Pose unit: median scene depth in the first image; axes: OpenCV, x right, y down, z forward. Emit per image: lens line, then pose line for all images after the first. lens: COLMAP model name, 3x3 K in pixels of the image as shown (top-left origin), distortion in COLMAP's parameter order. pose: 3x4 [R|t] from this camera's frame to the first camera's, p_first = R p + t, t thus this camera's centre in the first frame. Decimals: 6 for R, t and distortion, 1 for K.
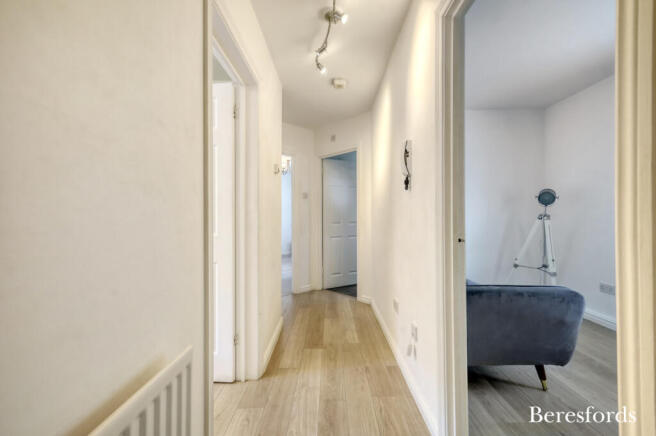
lens RADIAL K [[281.9, 0, 328.0], [0, 281.9, 218.0], [0, 0, 1]] dist [0.000366, 0.000009]
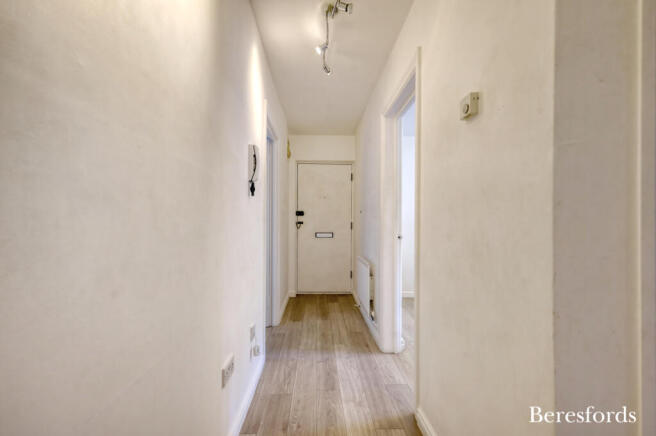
lens RADIAL K [[297.4, 0, 328.0], [0, 297.4, 218.0], [0, 0, 1]] dist [0.002712, 0.000264]
pose [[-0.998887, -0.002245, -0.047111, 0.071475], [-0.002136, 0.999995, -0.002368, -0.030325], [0.047117, -0.002264, -0.998887, 2.064867]]
